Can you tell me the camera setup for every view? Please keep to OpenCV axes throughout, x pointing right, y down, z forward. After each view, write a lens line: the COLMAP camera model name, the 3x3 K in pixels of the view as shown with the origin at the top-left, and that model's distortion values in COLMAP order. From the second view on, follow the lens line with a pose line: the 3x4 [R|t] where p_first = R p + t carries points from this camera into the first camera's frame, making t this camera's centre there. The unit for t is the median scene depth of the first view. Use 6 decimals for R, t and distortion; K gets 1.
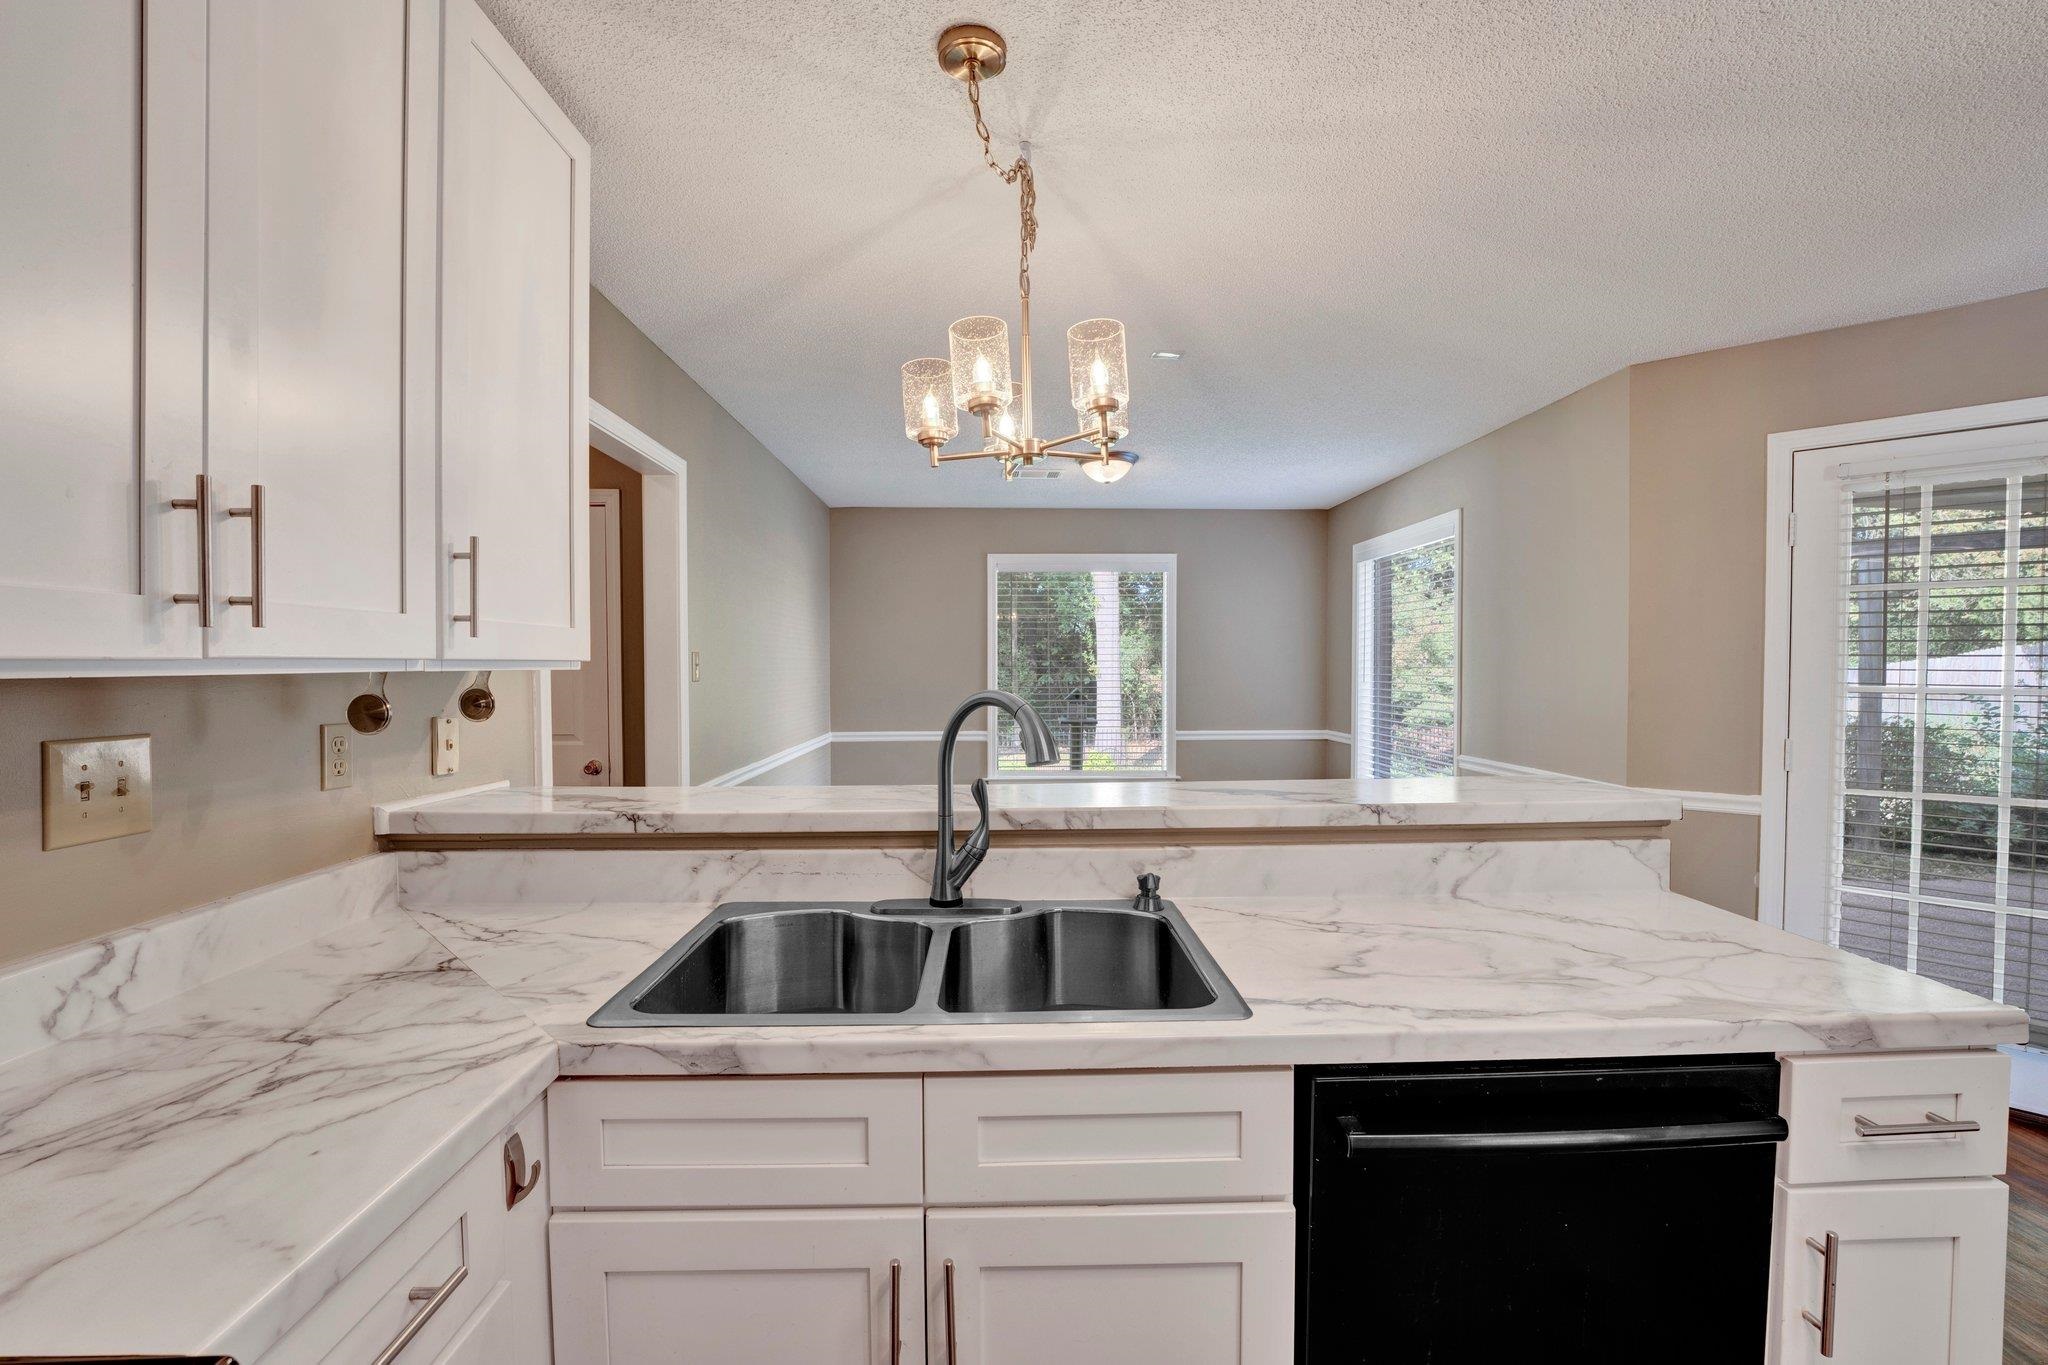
lens RADIAL K [[874.8, 0, 1020.9], [0, 874.8, 683.5], [0, 0, 1]] dist [-0.021740, 0.000367]
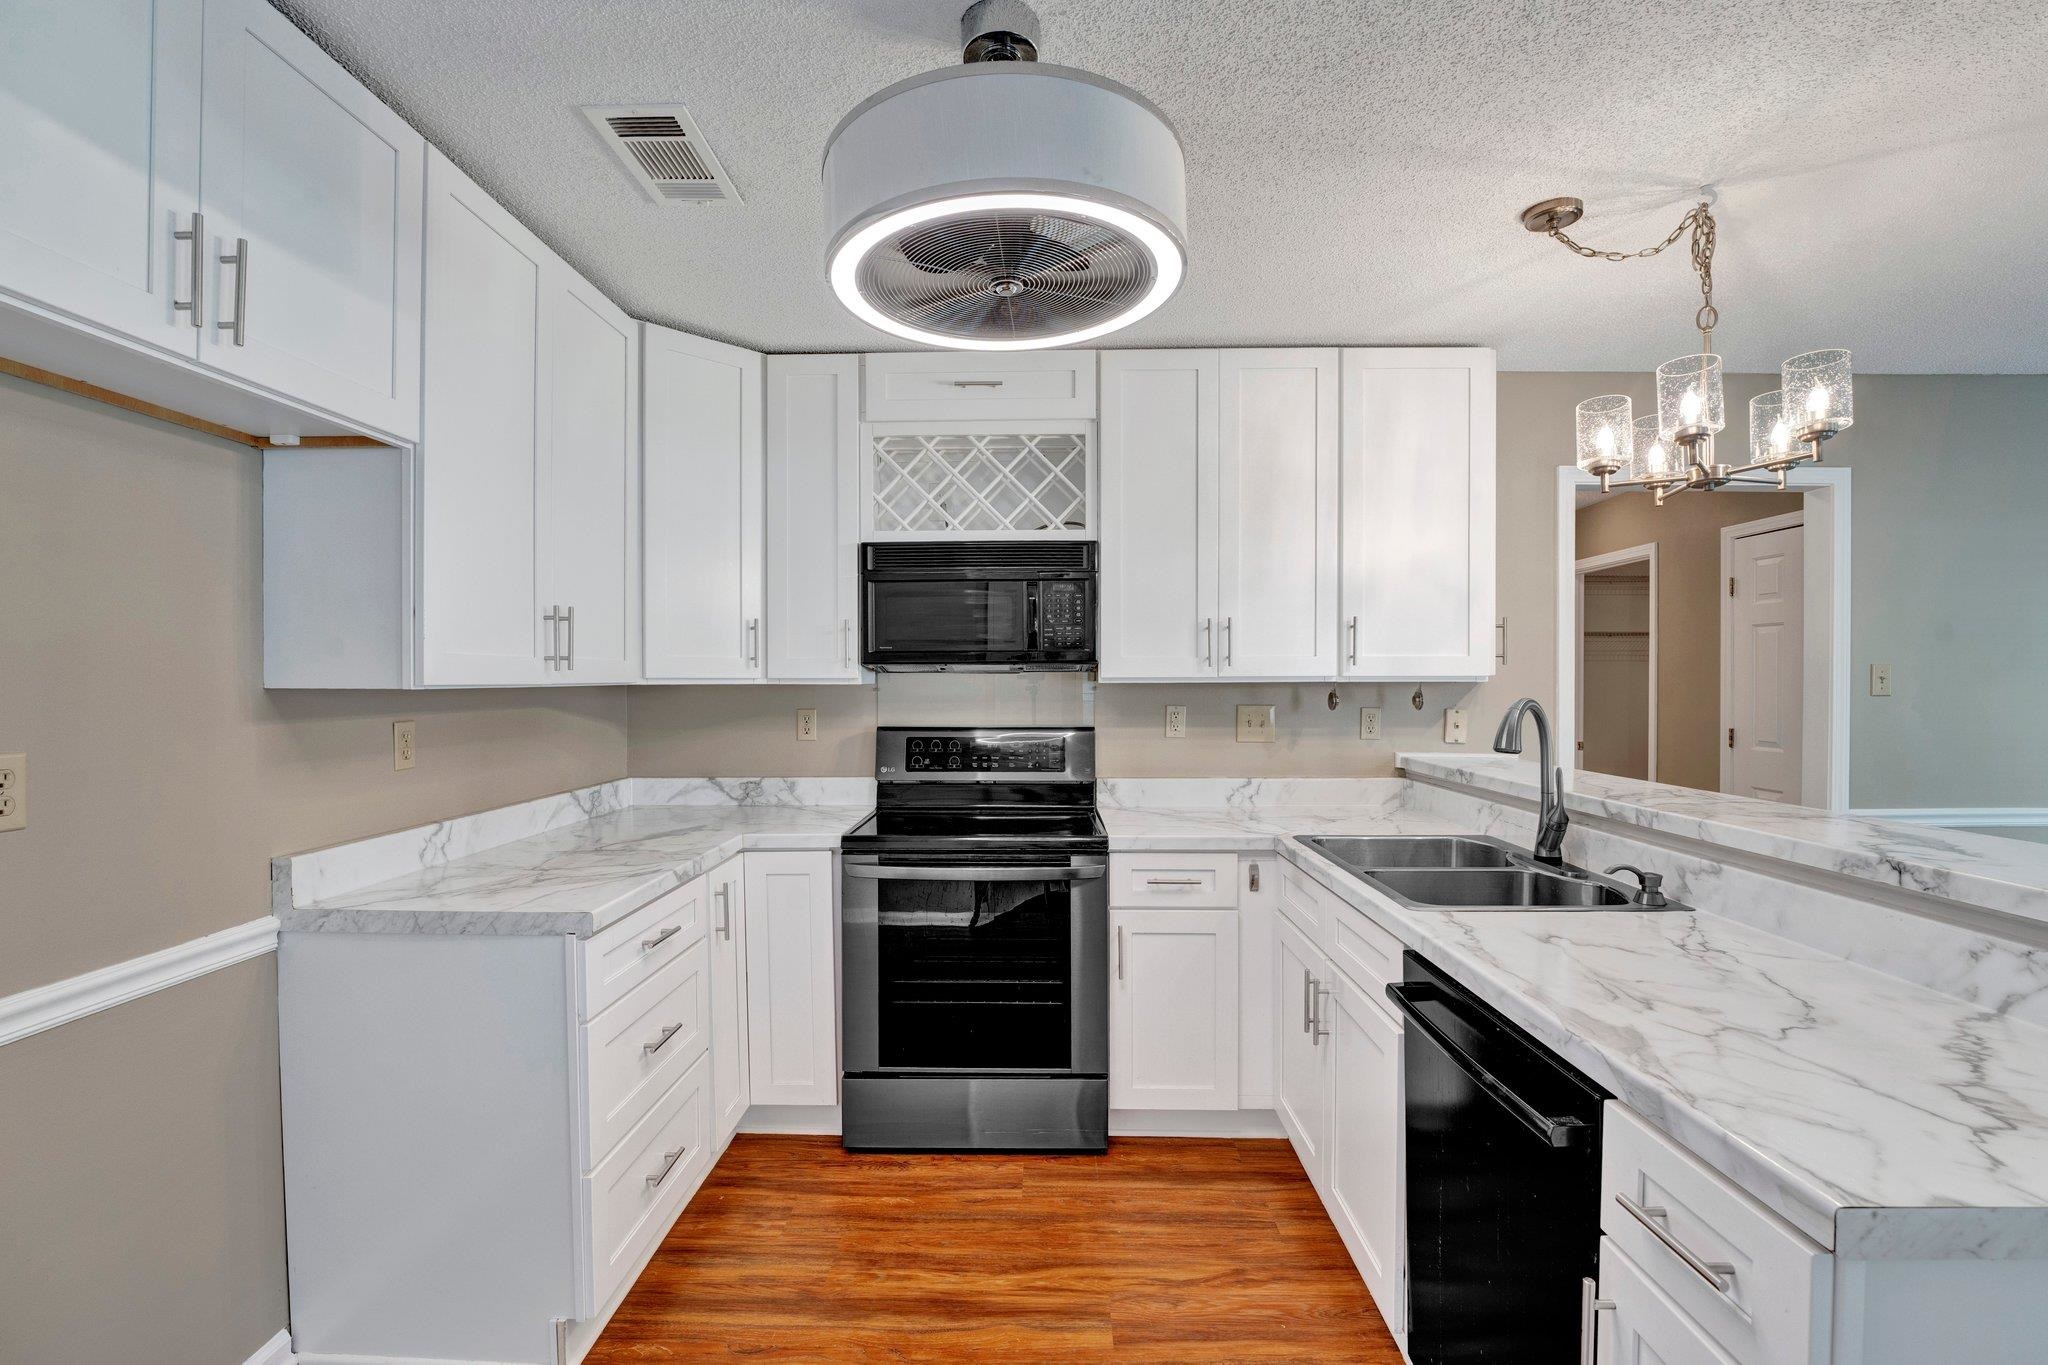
lens RADIAL K [[897.4, 0, 1021.3], [0, 897.4, 690.8], [0, 0, 1]] dist [-0.020417, 0.000607]
pose [[-0.046854, 0.014952, -0.998790, 1.295561], [-0.020353, 0.999666, 0.015920, -0.009714], [0.998694, 0.021075, -0.046534, 0.263598]]
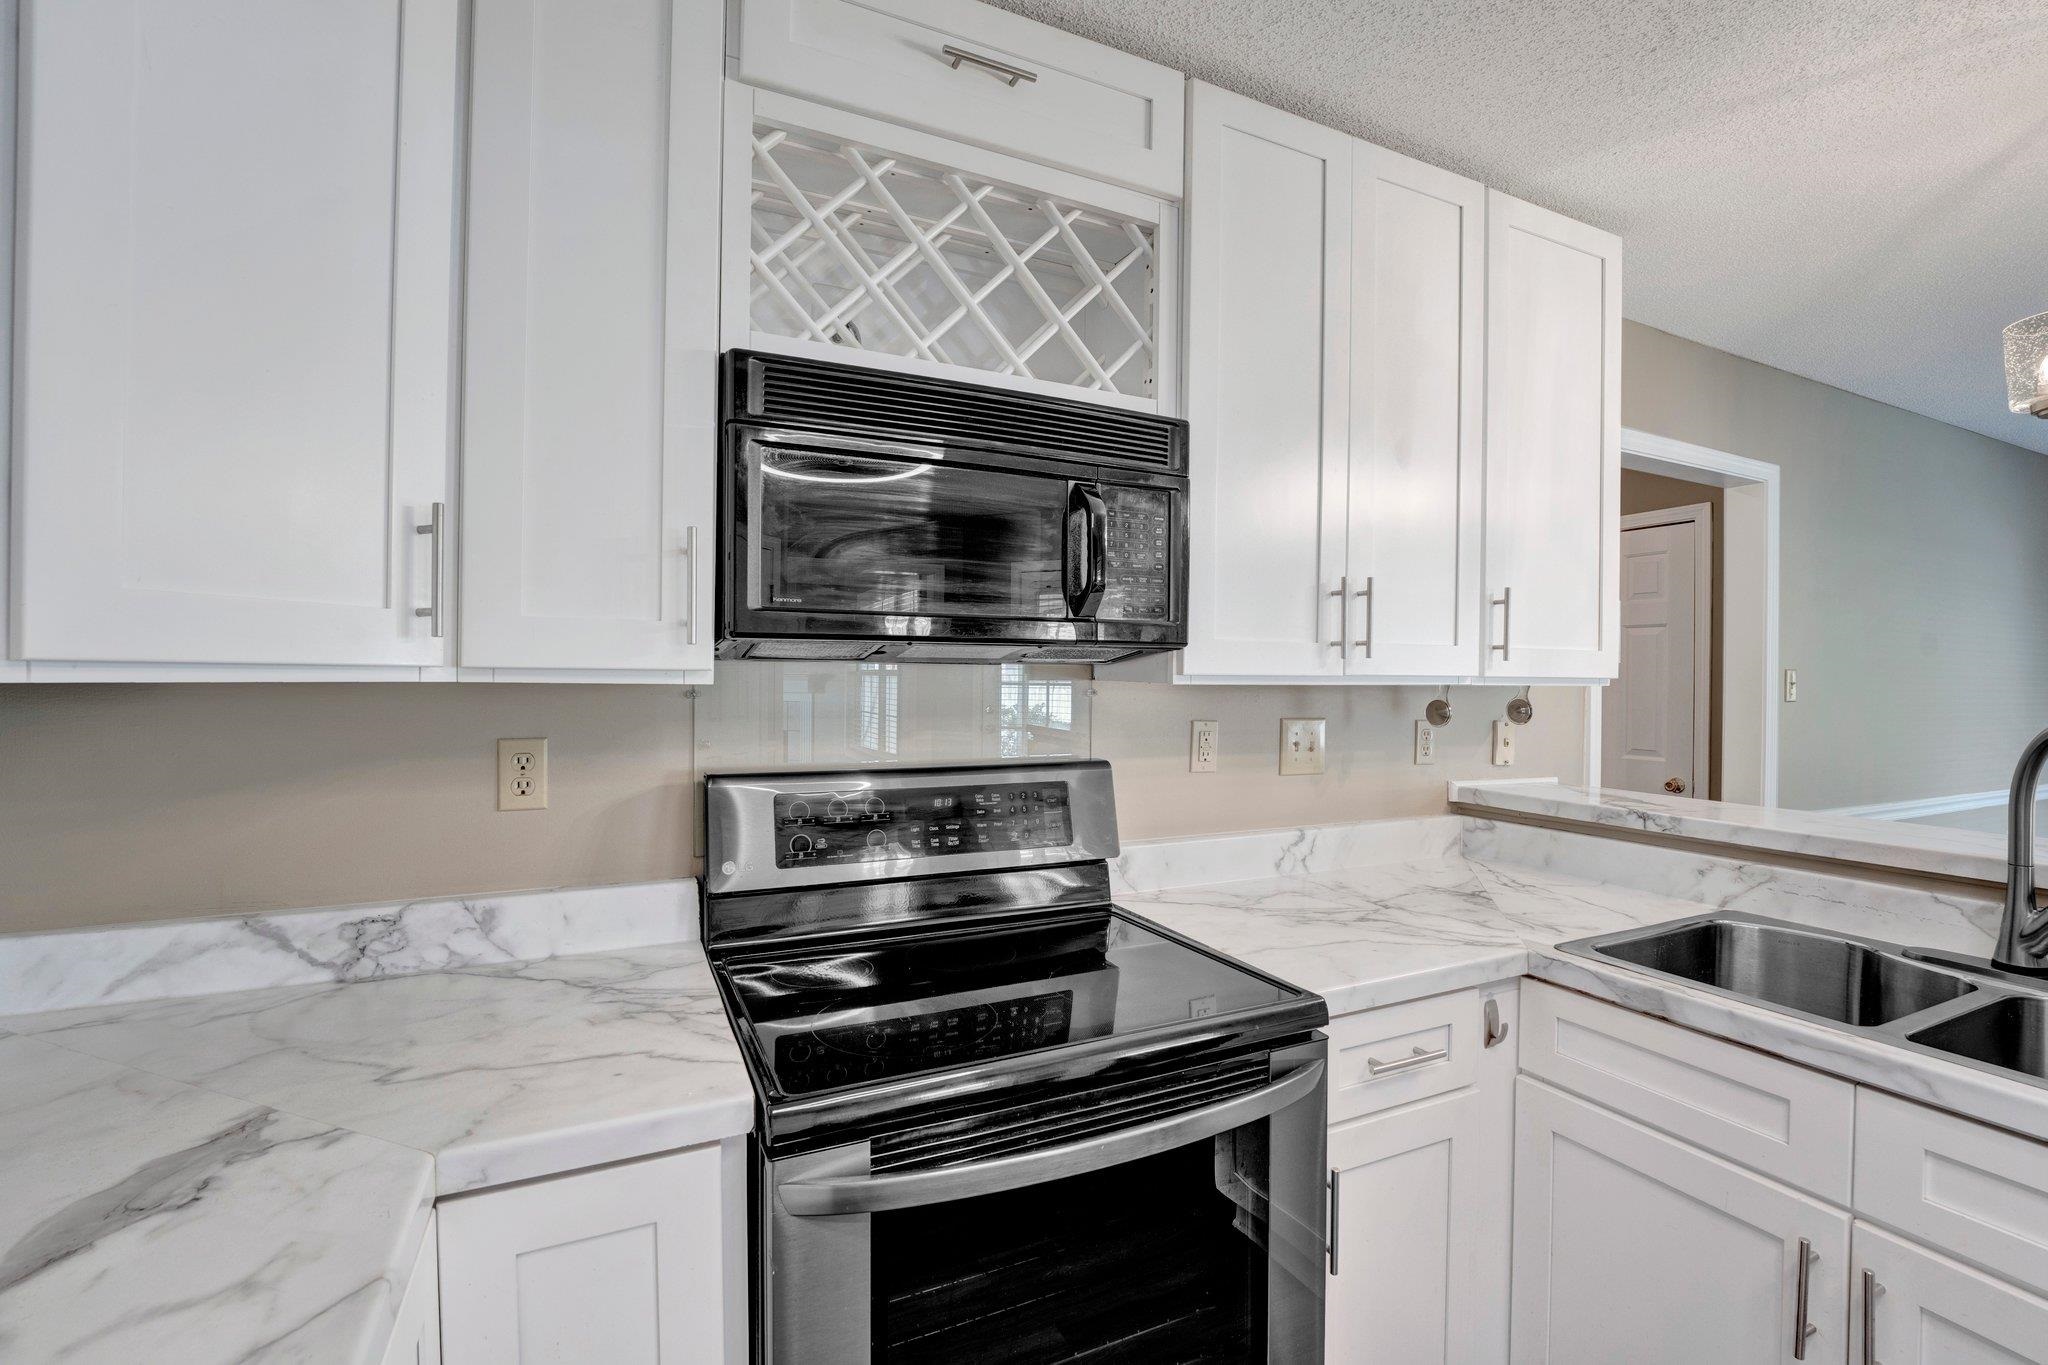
lens RADIAL K [[874.8, 0, 1020.9], [0, 874.8, 683.5], [0, 0, 1]] dist [-0.021740, 0.000367]
pose [[0.401744, 0.012474, -0.915667, 0.272320], [-0.029999, 0.999550, 0.000455, 0.004232], [0.915260, 0.027287, 0.401937, -0.216028]]
